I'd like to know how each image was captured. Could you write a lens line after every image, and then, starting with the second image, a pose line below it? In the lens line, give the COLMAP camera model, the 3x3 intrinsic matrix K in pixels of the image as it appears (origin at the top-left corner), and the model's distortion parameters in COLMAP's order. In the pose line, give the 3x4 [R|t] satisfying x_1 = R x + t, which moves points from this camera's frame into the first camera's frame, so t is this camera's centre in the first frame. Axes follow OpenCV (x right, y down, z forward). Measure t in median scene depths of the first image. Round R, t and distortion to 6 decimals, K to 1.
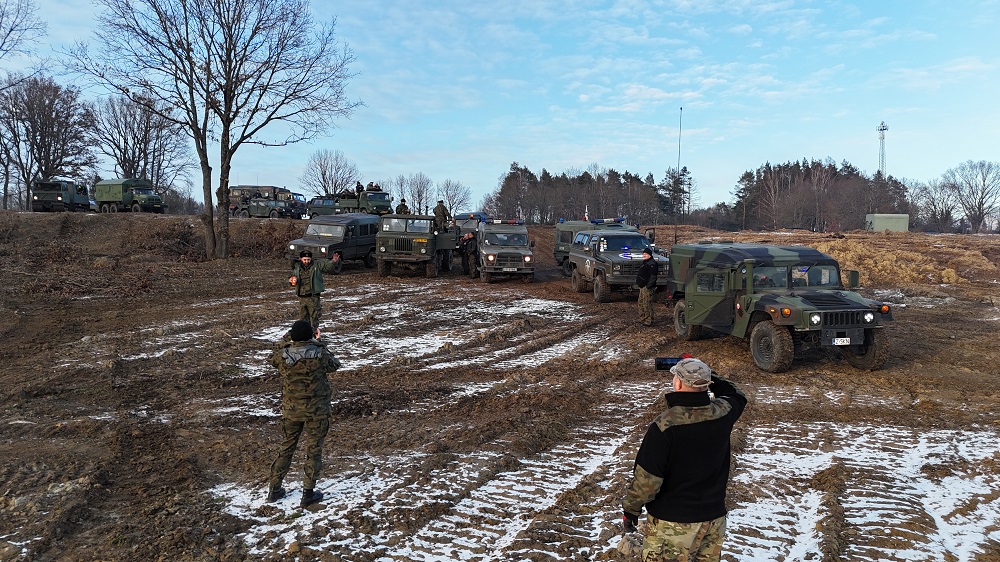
lens RADIAL K [[737.3, 0, 500.0], [0, 737.3, 279.9], [0, 0, 1]] dist [0.066485, -0.041246]
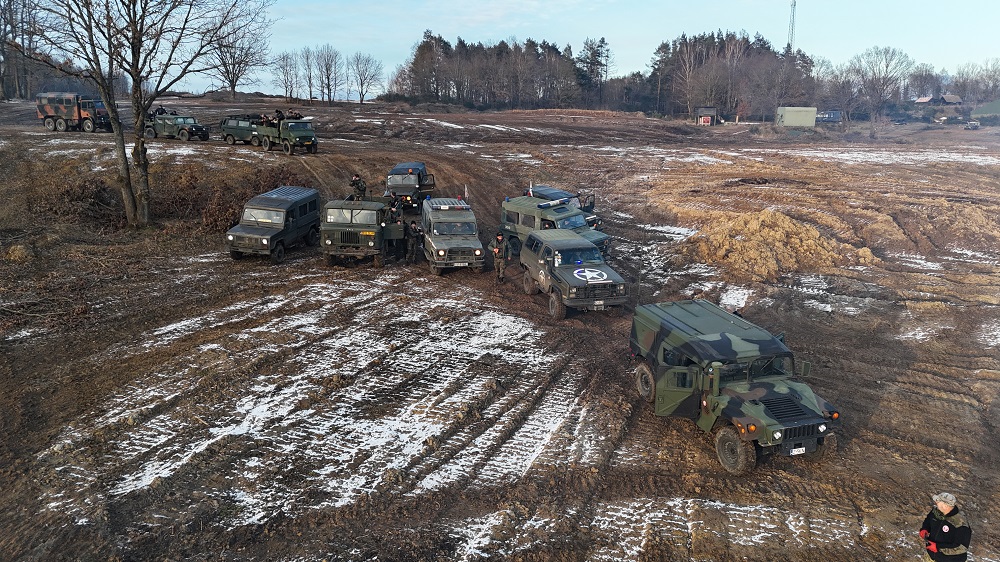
lens RADIAL K [[737.3, 0, 501.9], [0, 737.3, 282.3], [0, 0, 1]] dist [0.066485, -0.041246]
pose [[0.992976, -0.025929, 0.115442, -0.034895], [0.004318, 0.982983, 0.183645, -0.128741], [-0.118239, -0.181856, 0.976190, 0.005576]]
